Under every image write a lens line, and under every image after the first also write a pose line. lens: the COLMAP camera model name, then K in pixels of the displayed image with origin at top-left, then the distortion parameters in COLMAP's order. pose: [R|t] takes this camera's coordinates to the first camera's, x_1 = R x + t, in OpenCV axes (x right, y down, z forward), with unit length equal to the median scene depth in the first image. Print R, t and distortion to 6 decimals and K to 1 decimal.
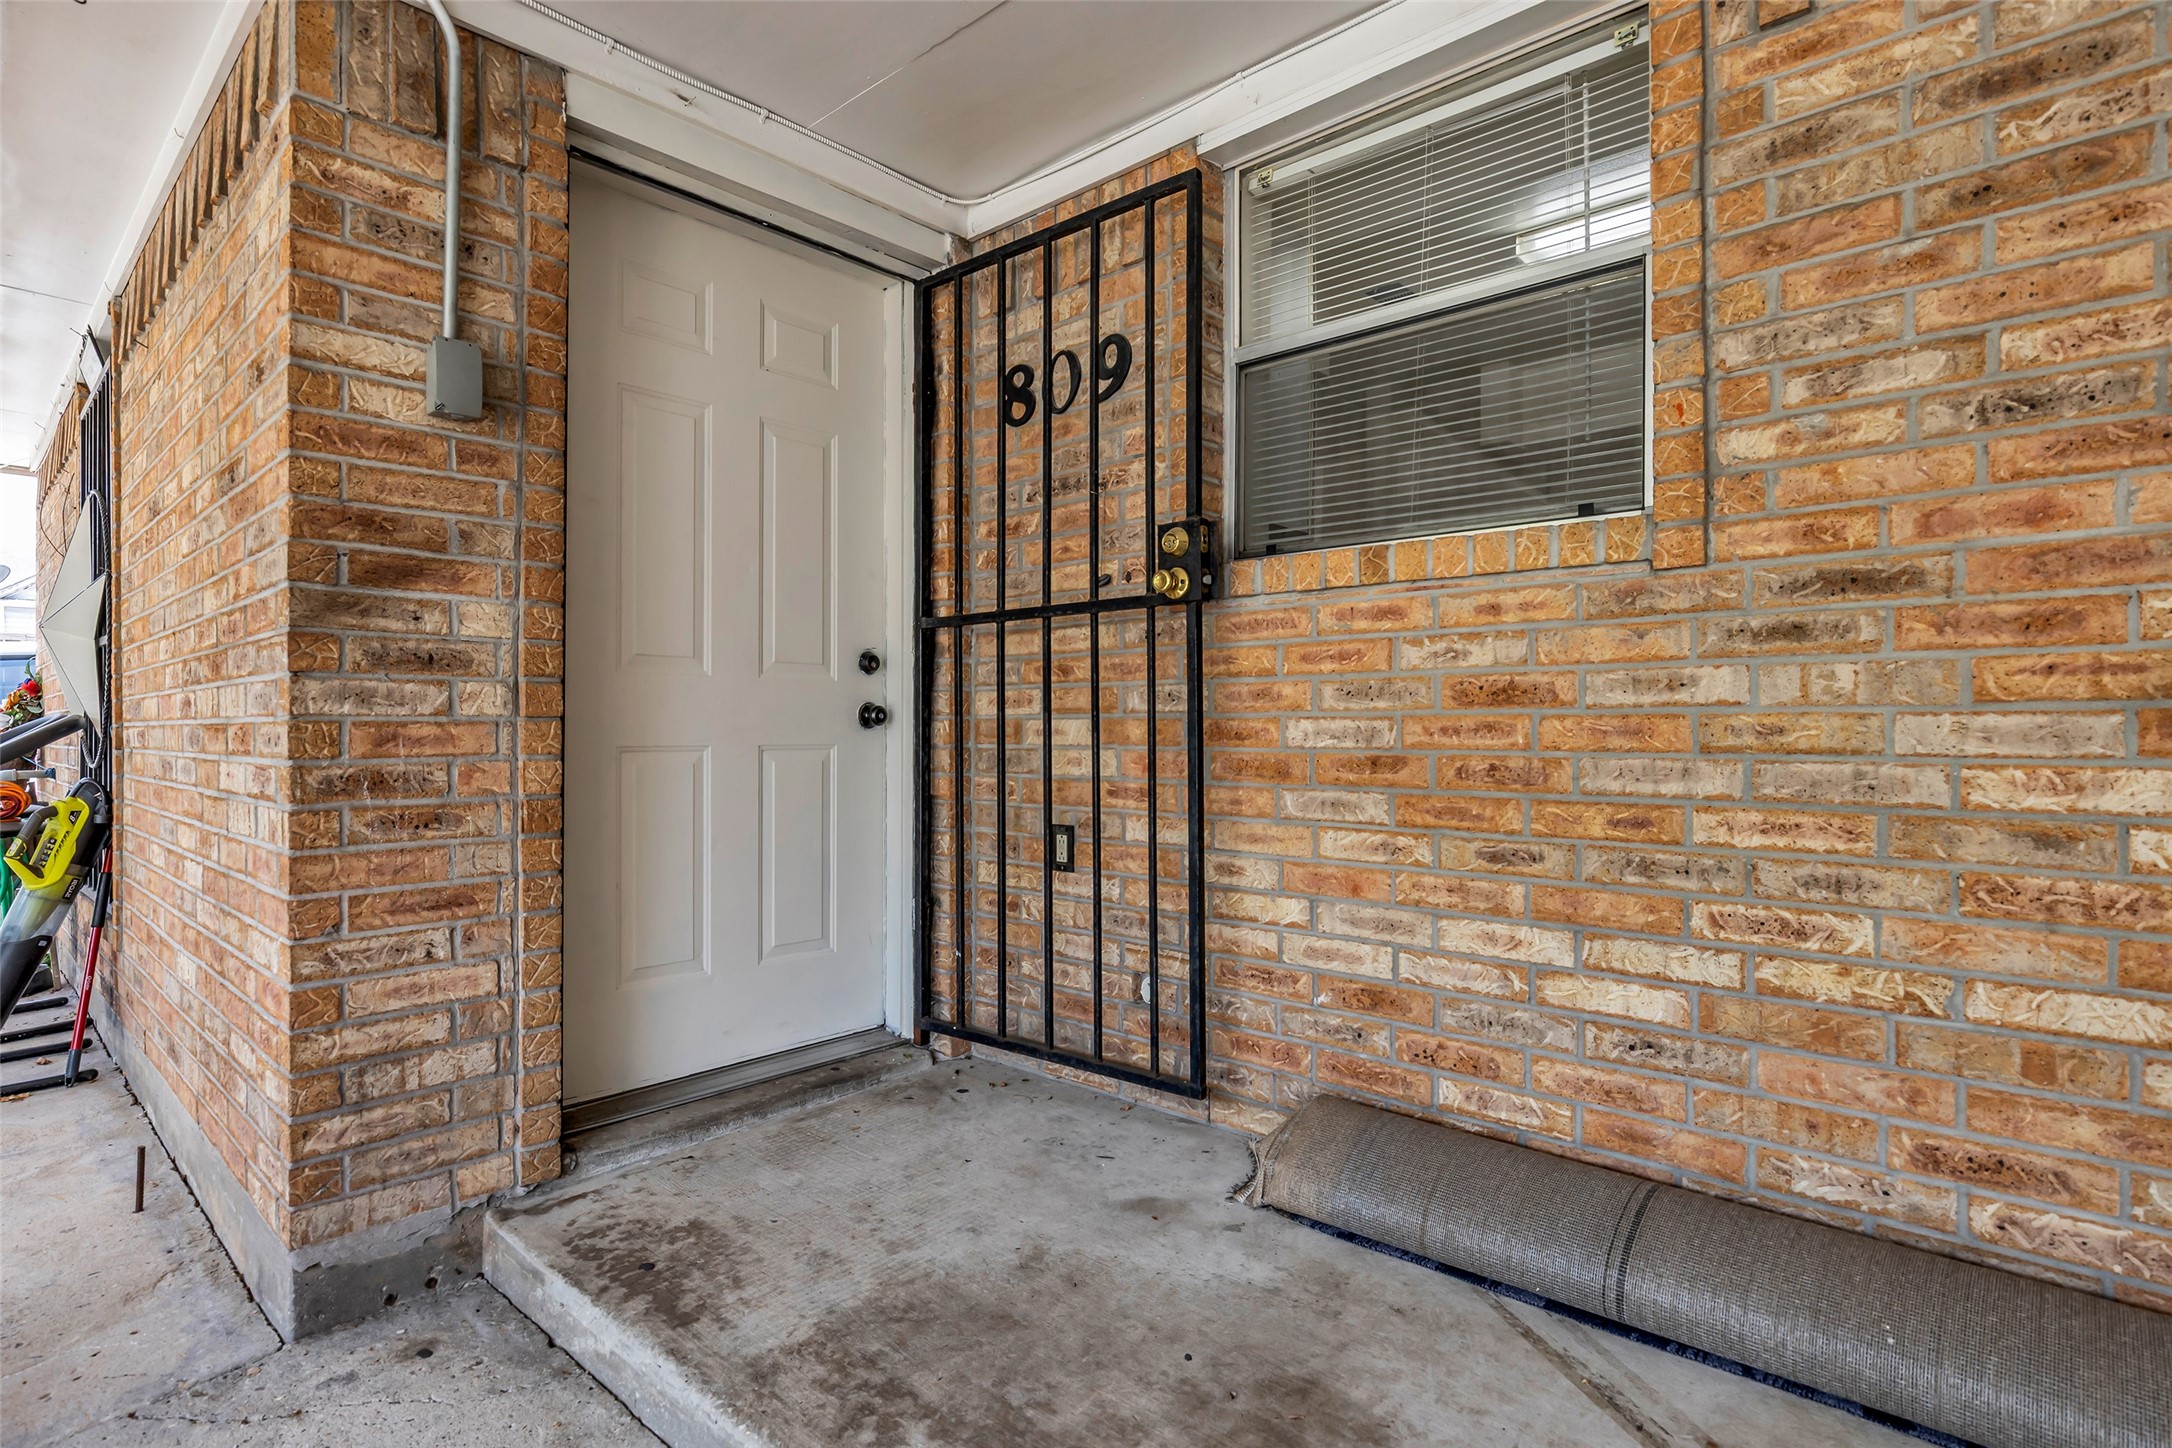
lens RADIAL K [[1091.0, 0, 1086.9], [0, 1091.0, 728.1], [0, 0, 1]] dist [-0.014263, 0.005353]
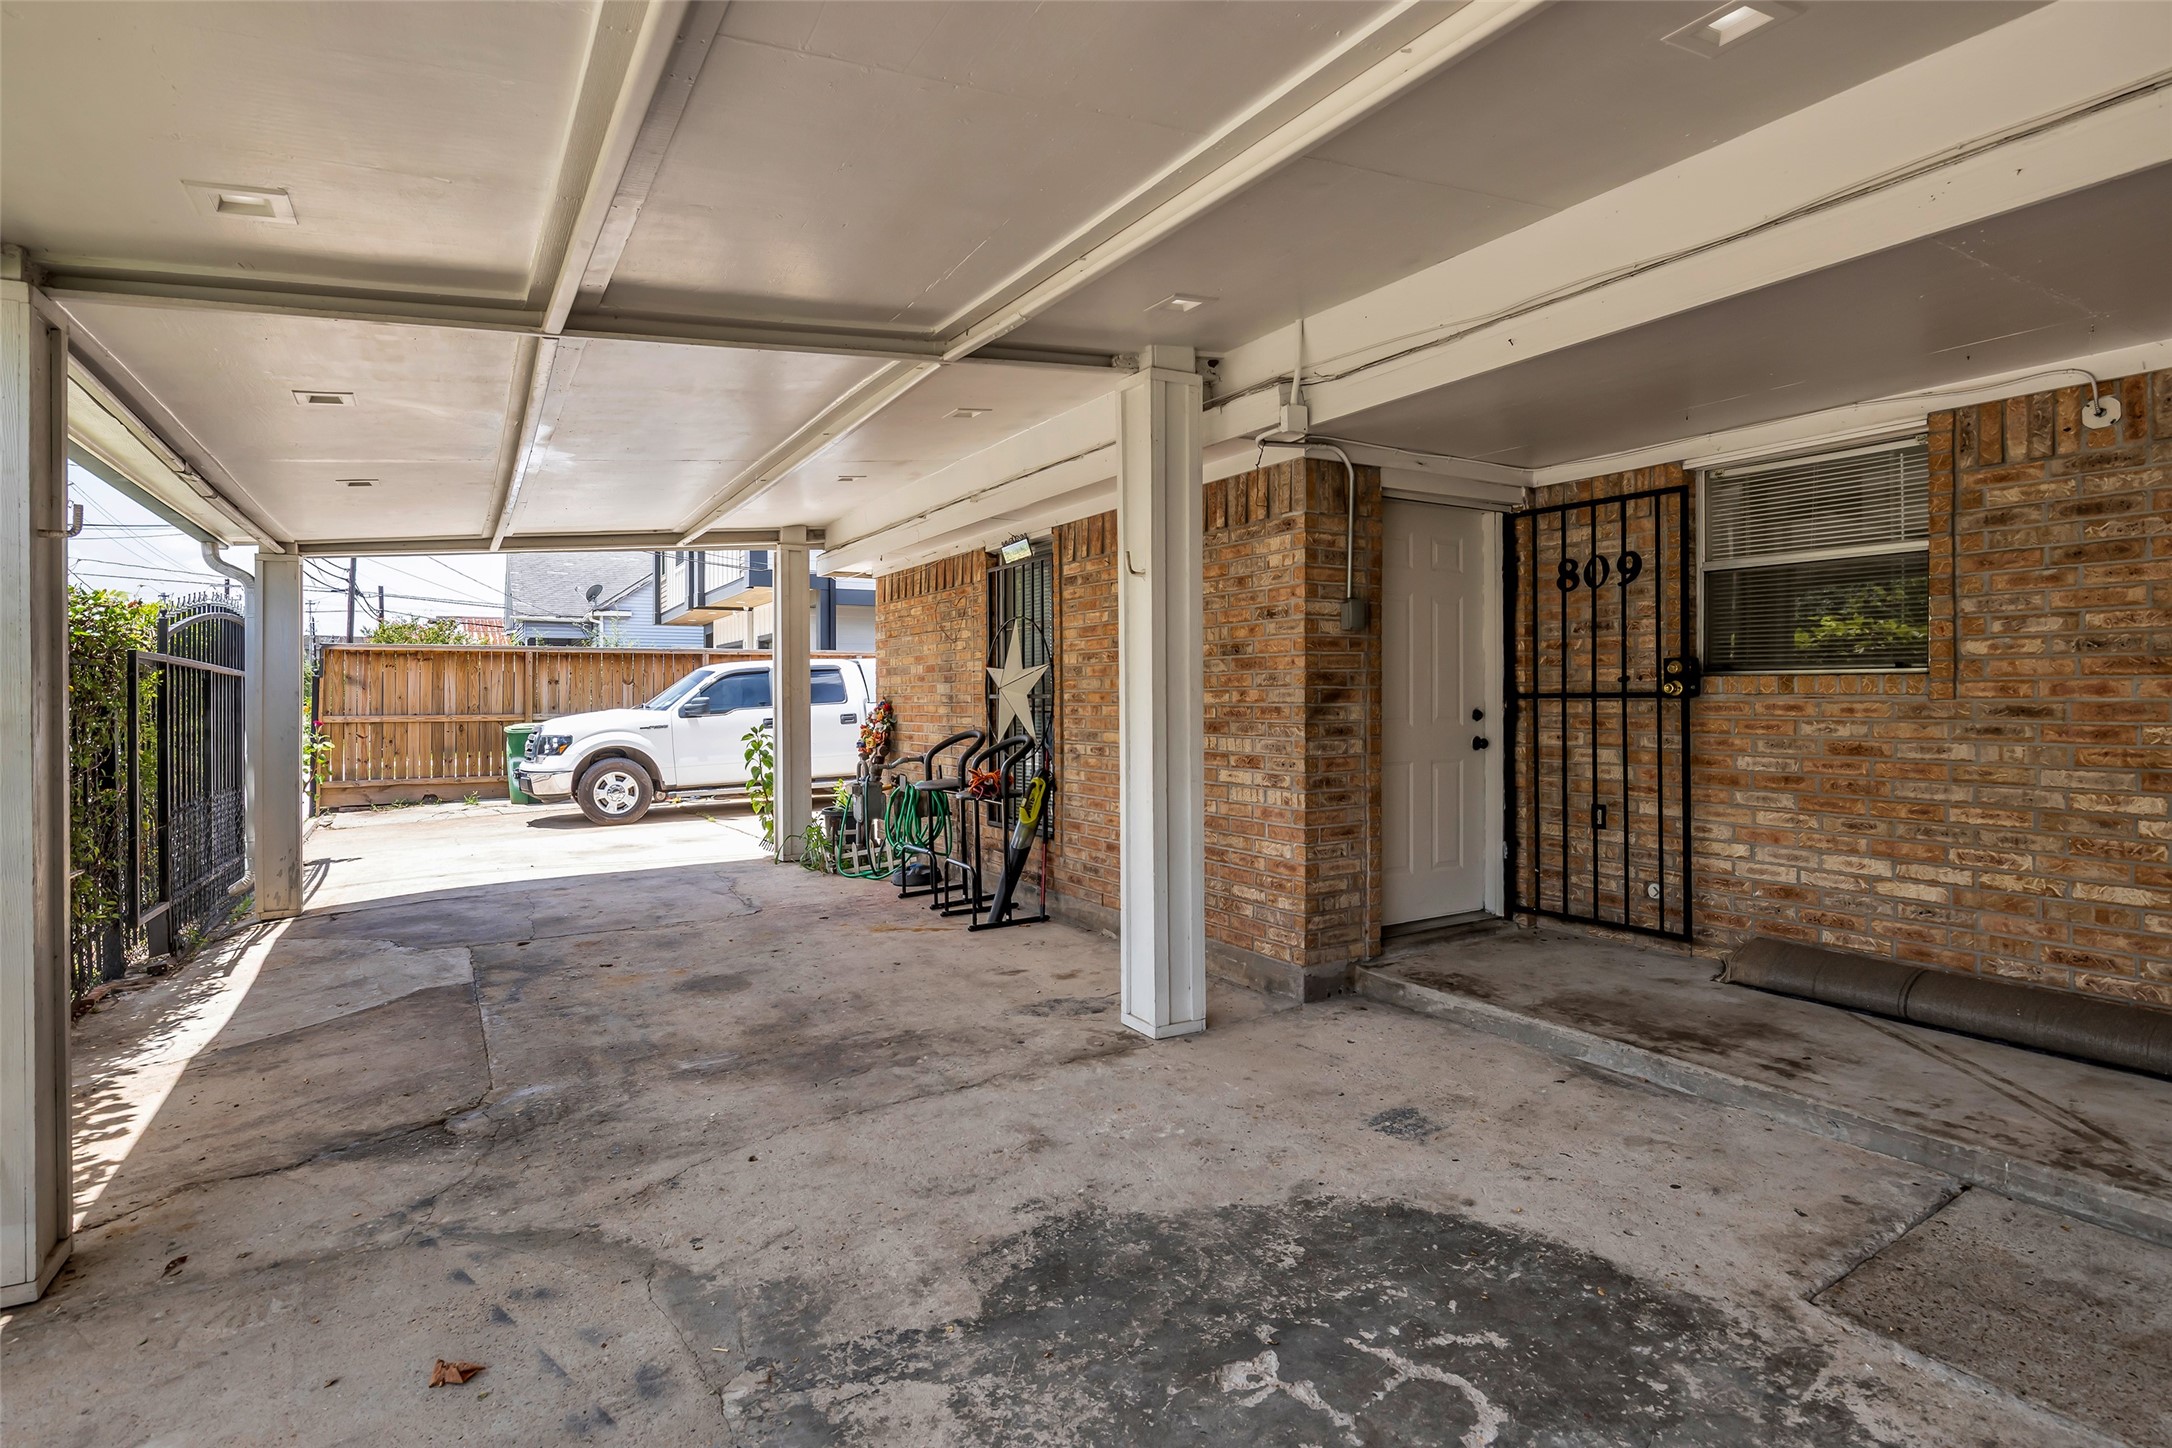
lens RADIAL K [[1091.0, 0, 1091.1], [0, 1091.0, 695.6], [0, 0, 1]] dist [-0.014263, 0.005353]
pose [[0.956877, -0.004156, -0.290465, -0.448289], [0.004608, 0.999989, 0.000871, -0.150787], [0.290458, -0.002171, 0.956885, -1.517850]]
